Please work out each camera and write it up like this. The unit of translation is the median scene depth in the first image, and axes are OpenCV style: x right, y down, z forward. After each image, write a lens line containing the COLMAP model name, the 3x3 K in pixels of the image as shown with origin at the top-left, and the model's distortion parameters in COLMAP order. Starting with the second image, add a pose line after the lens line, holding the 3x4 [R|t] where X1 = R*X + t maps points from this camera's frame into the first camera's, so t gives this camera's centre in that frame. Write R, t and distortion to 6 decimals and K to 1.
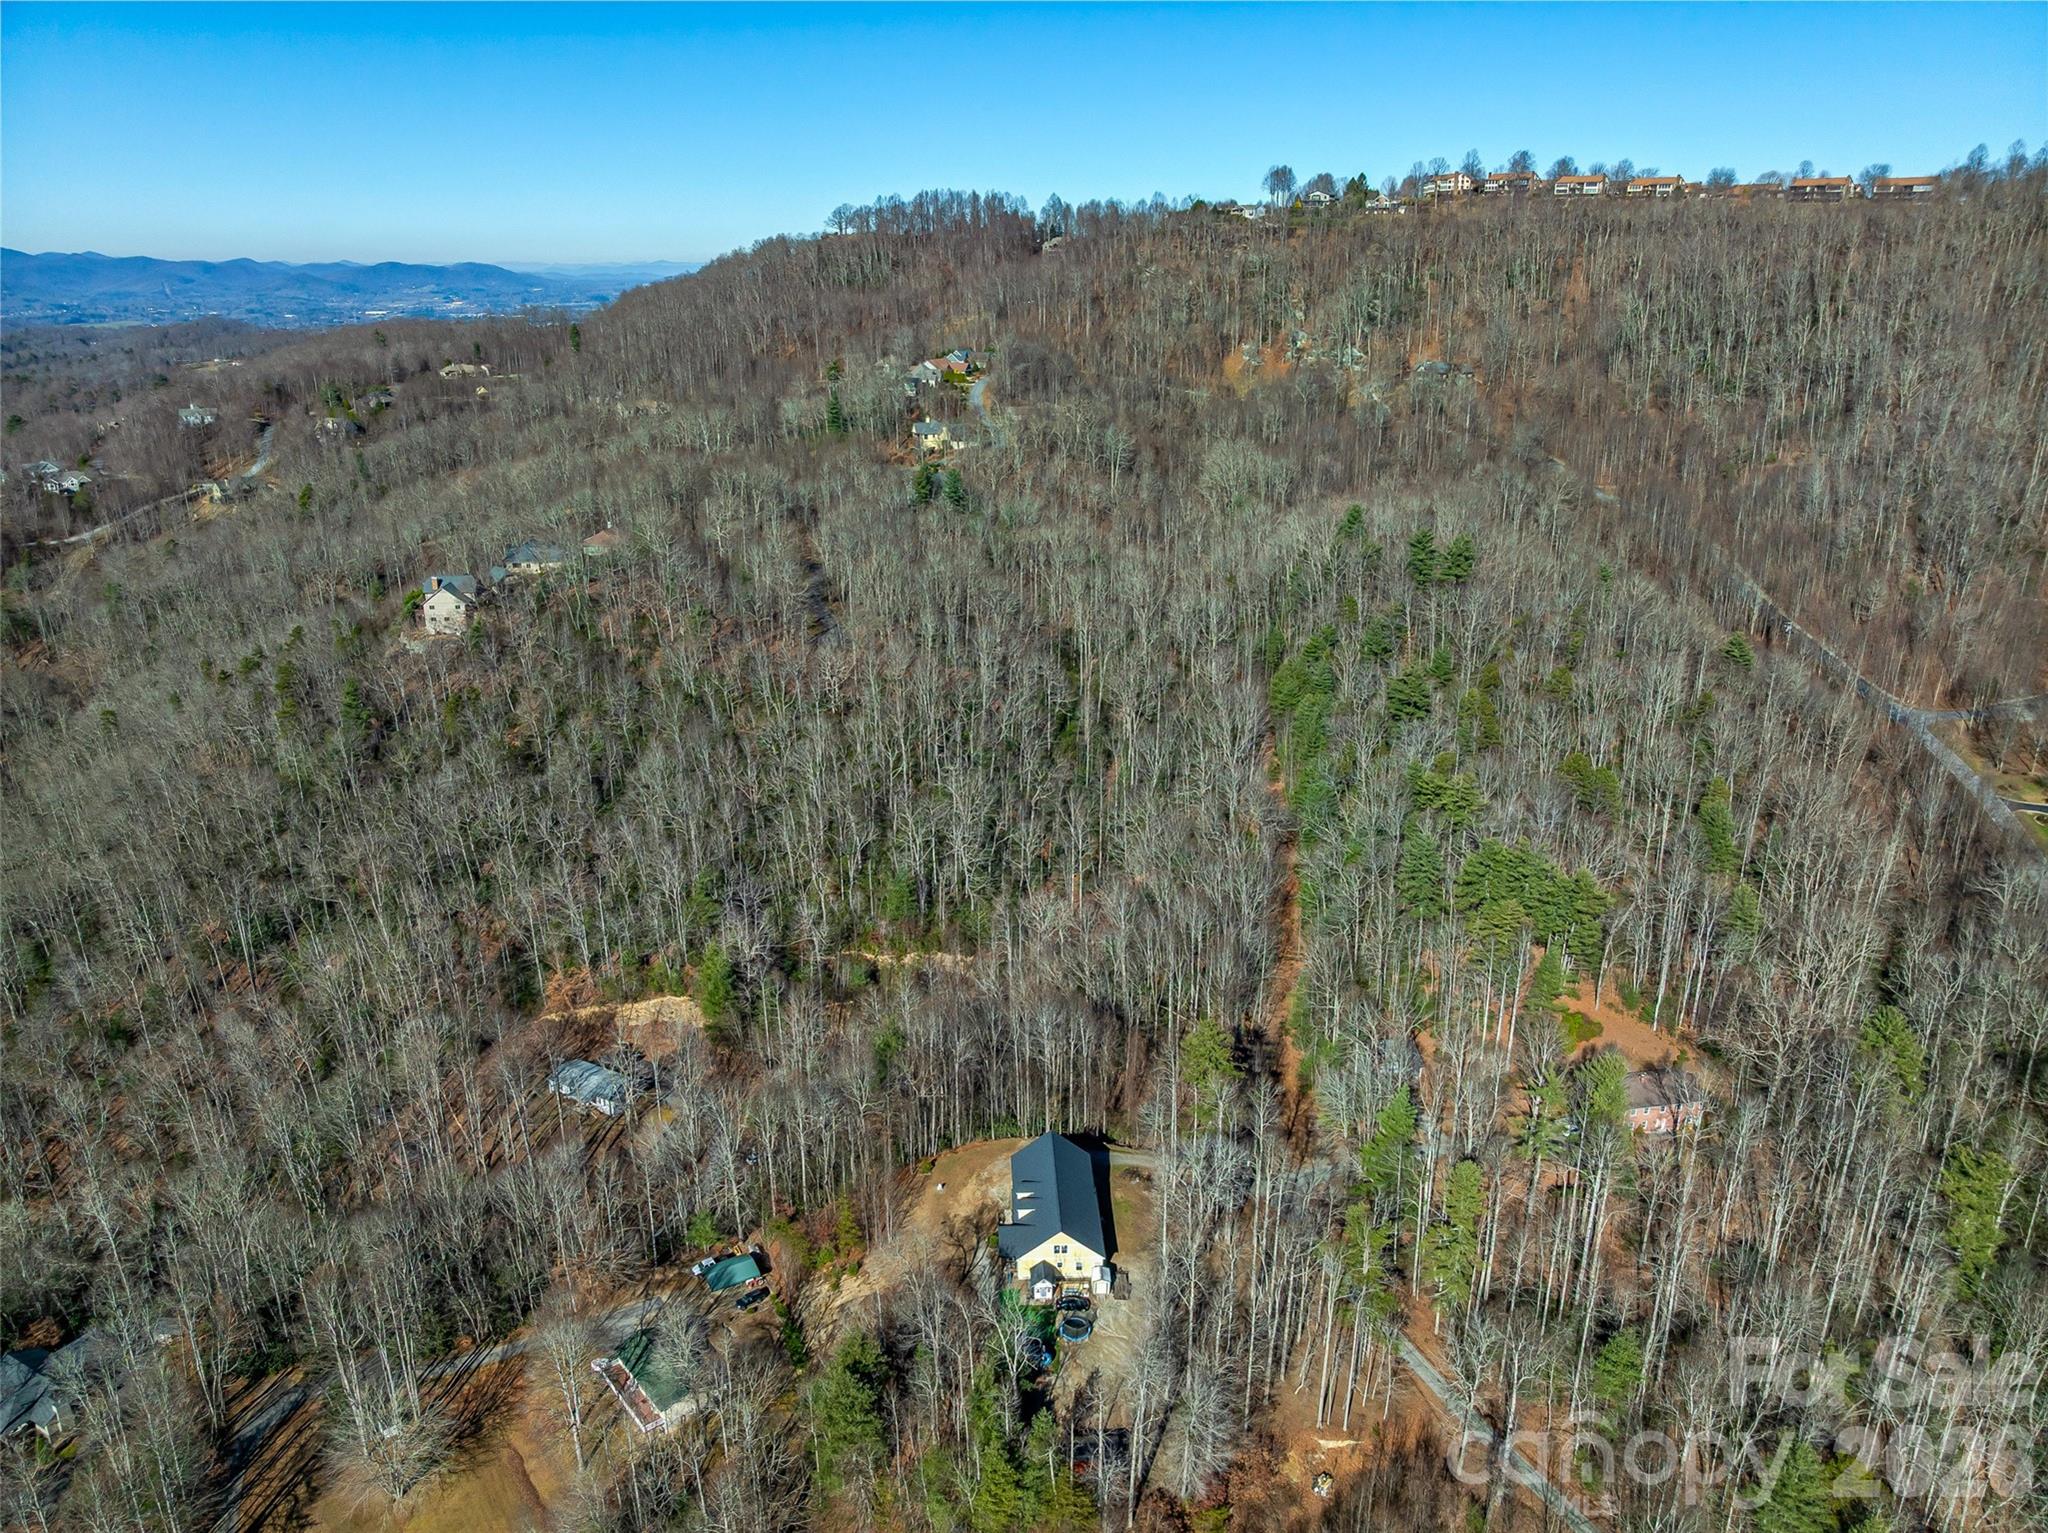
lens RADIAL K [[1437.7, 0, 1023.6], [0, 1437.7, 768.8], [0, 0, 1]] dist [-0.024923, 0.004647]
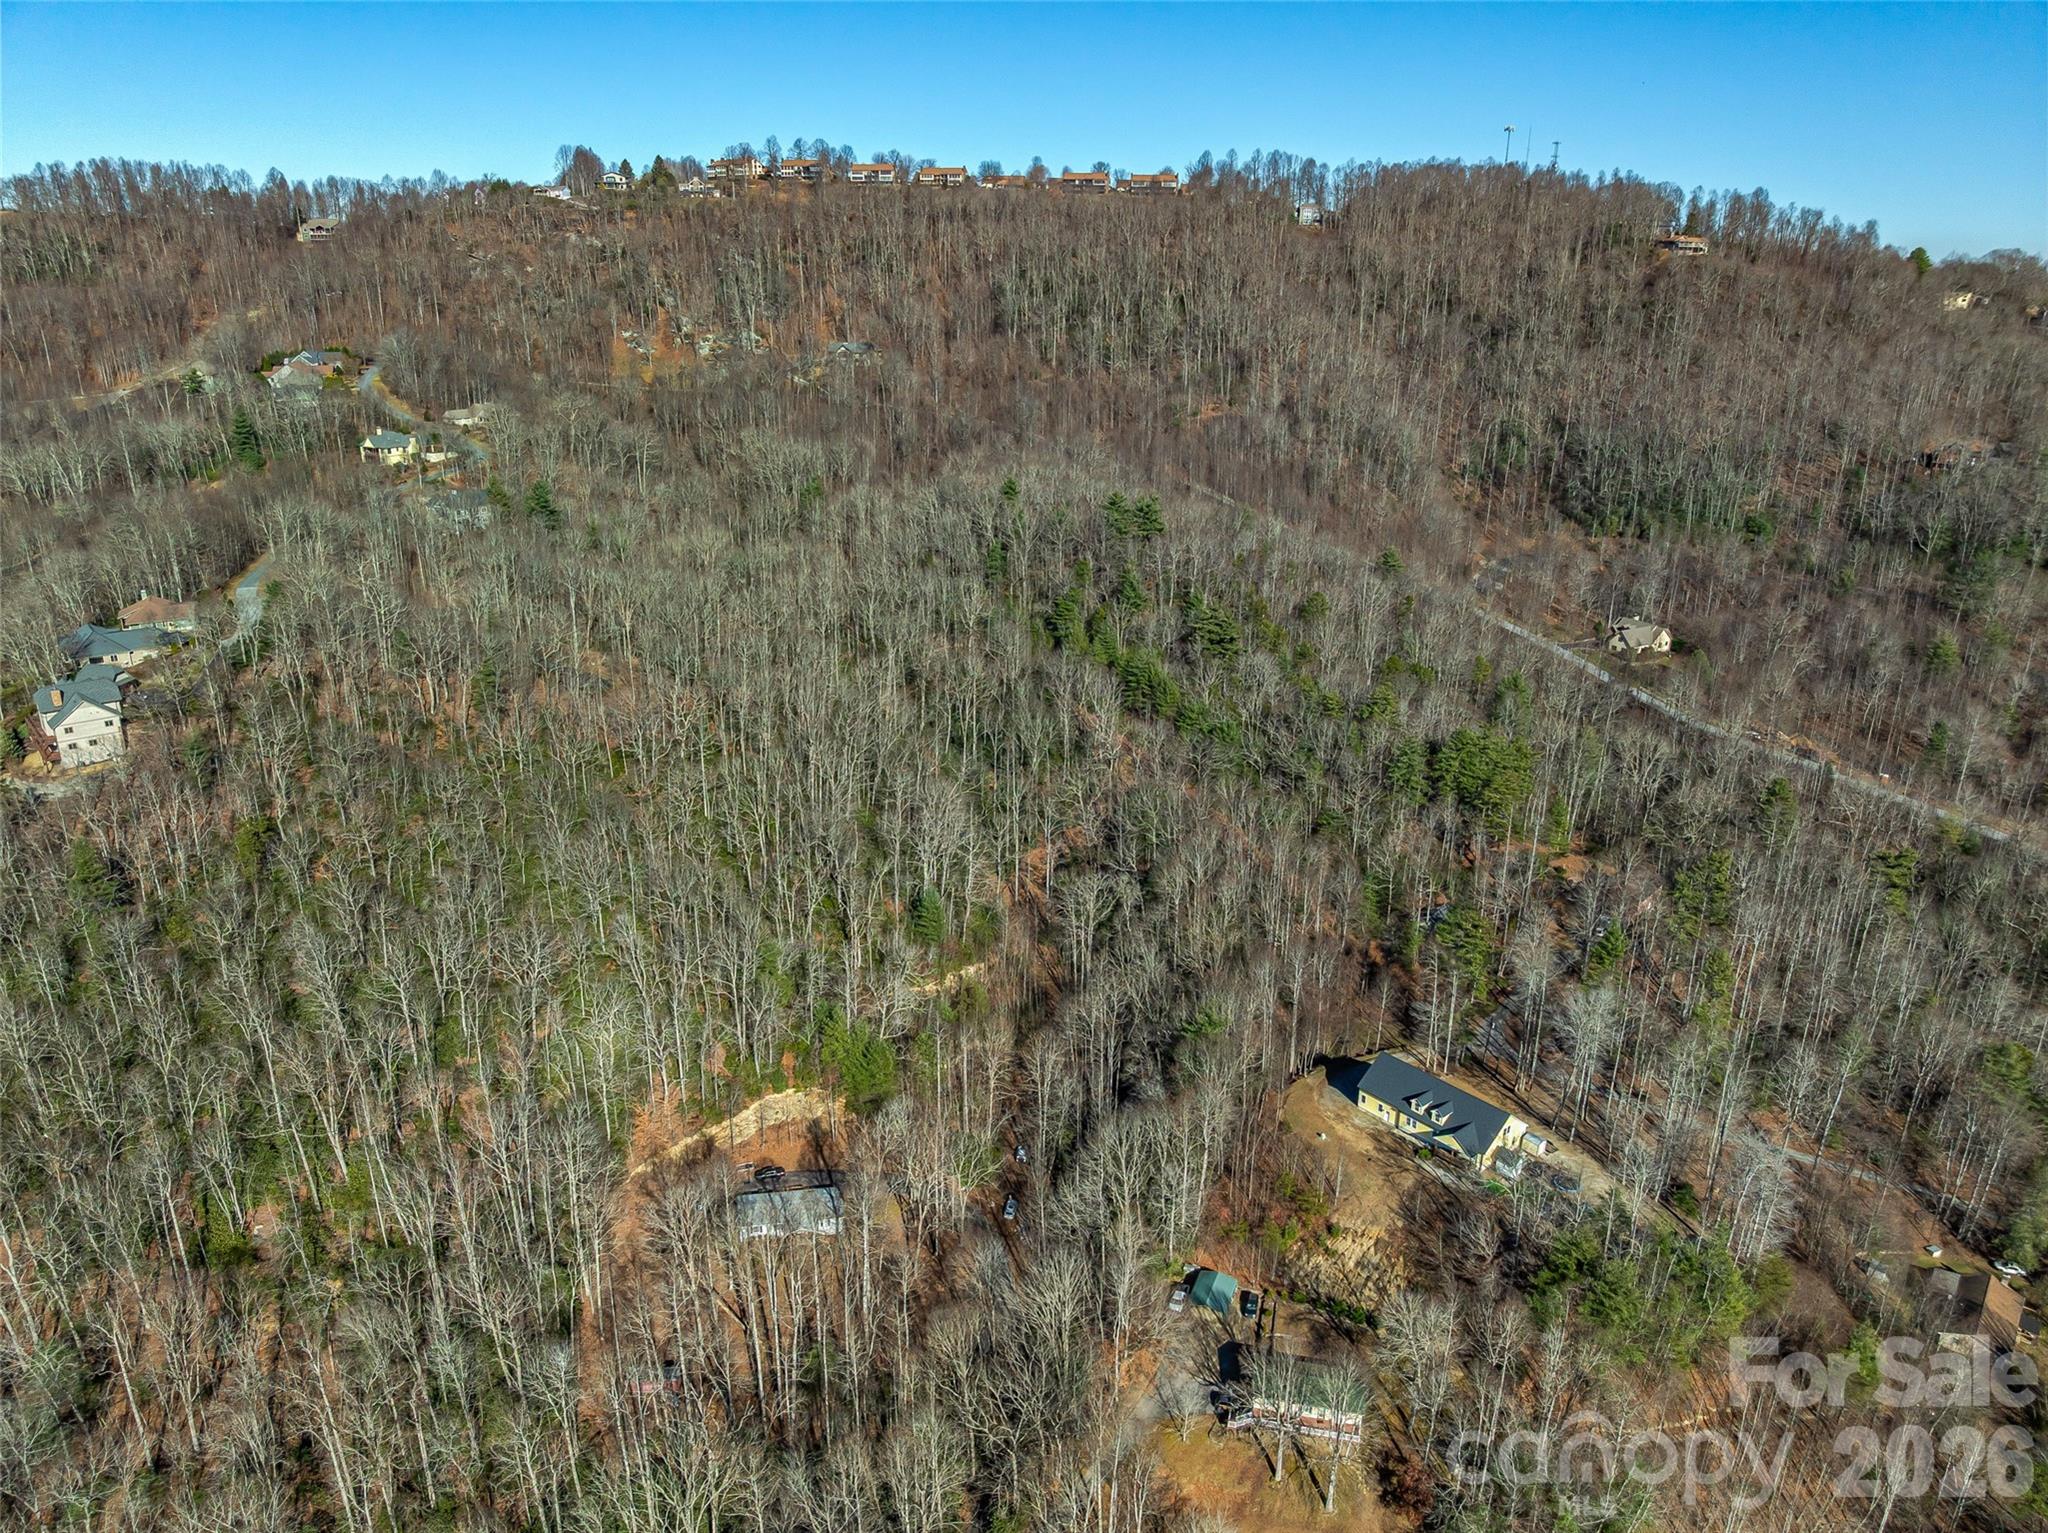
lens RADIAL K [[1437.7, 0, 1023.5], [0, 1437.7, 764.9], [0, 0, 1]] dist [-0.024923, 0.004647]
pose [[0.794990, -0.202384, 0.571867, -0.312901], [0.196590, 0.977783, 0.072745, -0.038003], [-0.573885, 0.054592, 0.817114, 0.101448]]
